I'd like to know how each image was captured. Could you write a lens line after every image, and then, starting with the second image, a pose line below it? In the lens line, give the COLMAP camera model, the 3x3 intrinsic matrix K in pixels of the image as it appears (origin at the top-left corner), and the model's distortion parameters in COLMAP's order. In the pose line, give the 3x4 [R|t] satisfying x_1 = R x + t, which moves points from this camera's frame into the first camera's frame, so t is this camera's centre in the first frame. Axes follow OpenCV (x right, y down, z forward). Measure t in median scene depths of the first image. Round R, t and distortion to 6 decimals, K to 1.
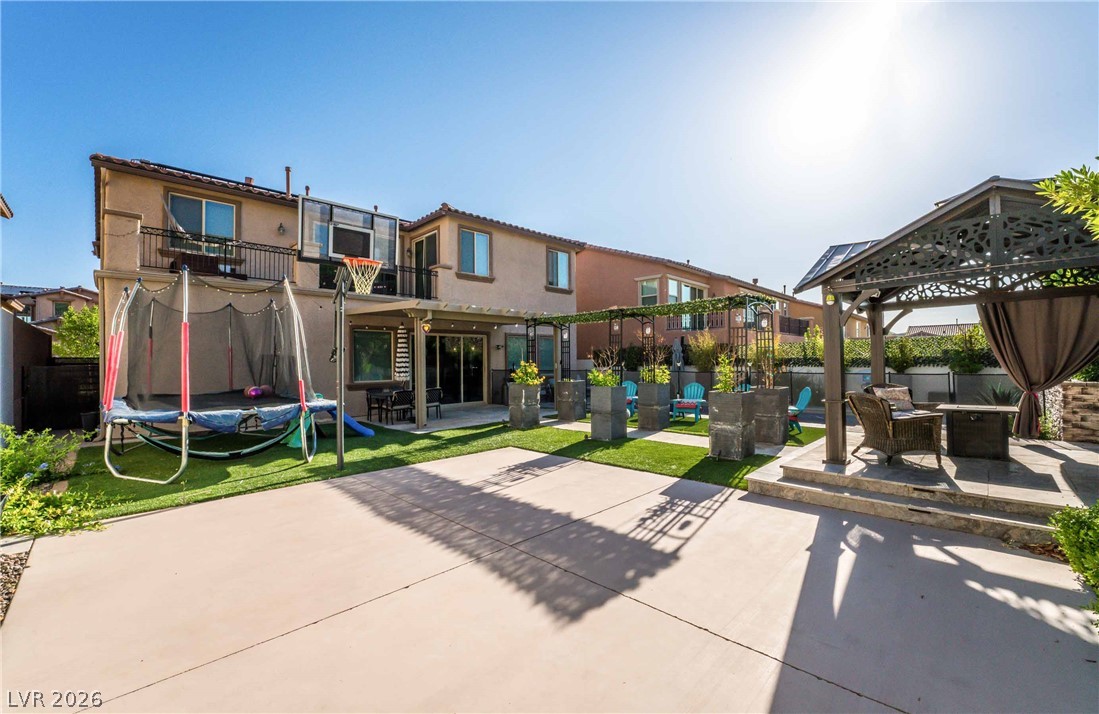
lens RADIAL K [[439.5, 0, 549.5], [0, 439.5, 357.0], [0, 0, 1]] dist [-0.022292, -0.000058]
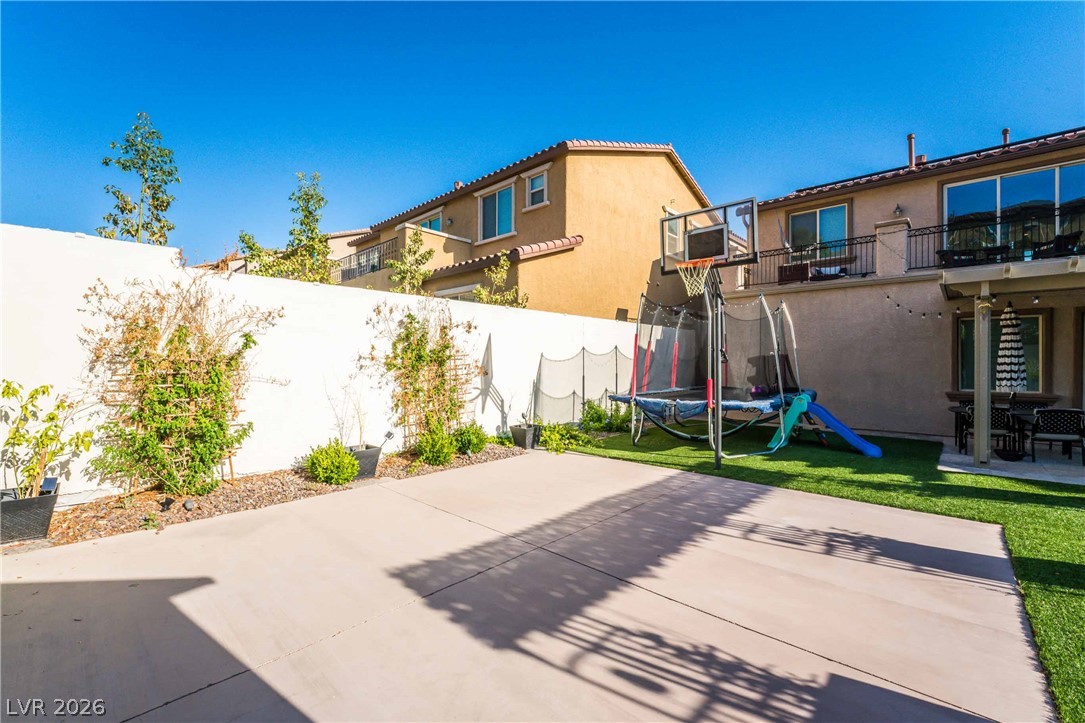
lens RADIAL K [[444.1, 0, 541.7], [0, 444.1, 364.0], [0, 0, 1]] dist [-0.031018, 0.004422]
pose [[0.041818, 0.011307, -0.999061, 0.760216], [0.007072, 0.999908, 0.011612, -0.000328], [0.999100, -0.007550, 0.041734, 0.801087]]
